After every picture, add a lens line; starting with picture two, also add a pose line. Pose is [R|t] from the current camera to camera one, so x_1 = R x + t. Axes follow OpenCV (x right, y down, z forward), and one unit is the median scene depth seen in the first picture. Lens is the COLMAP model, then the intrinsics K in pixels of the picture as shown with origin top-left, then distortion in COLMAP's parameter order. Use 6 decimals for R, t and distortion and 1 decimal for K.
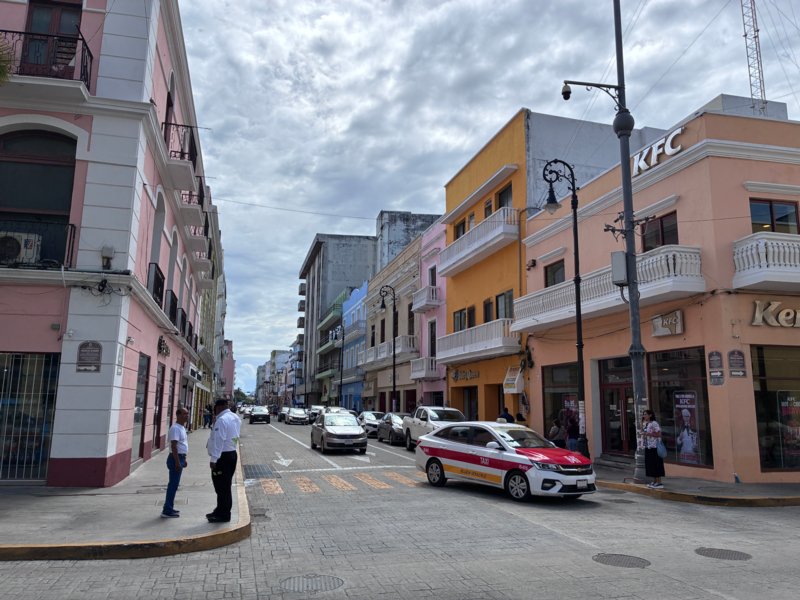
lens RADIAL K [[618.2, 0, 402.9], [0, 618.2, 304.8], [0, 0, 1]] dist [-0.000731, -0.049004]
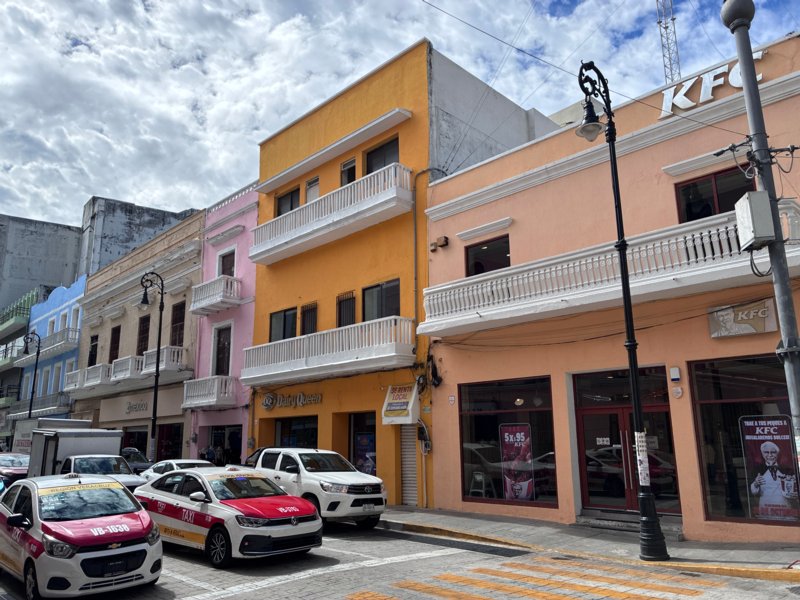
lens RADIAL K [[649.0, 0, 394.7], [0, 649.0, 320.5], [0, 0, 1]] dist [0.030554, -0.008917]
pose [[0.889091, 0.088932, 0.449009, -0.143767], [-0.071390, 0.995882, -0.055886, 0.058613], [-0.452130, 0.017632, 0.891778, 0.297729]]
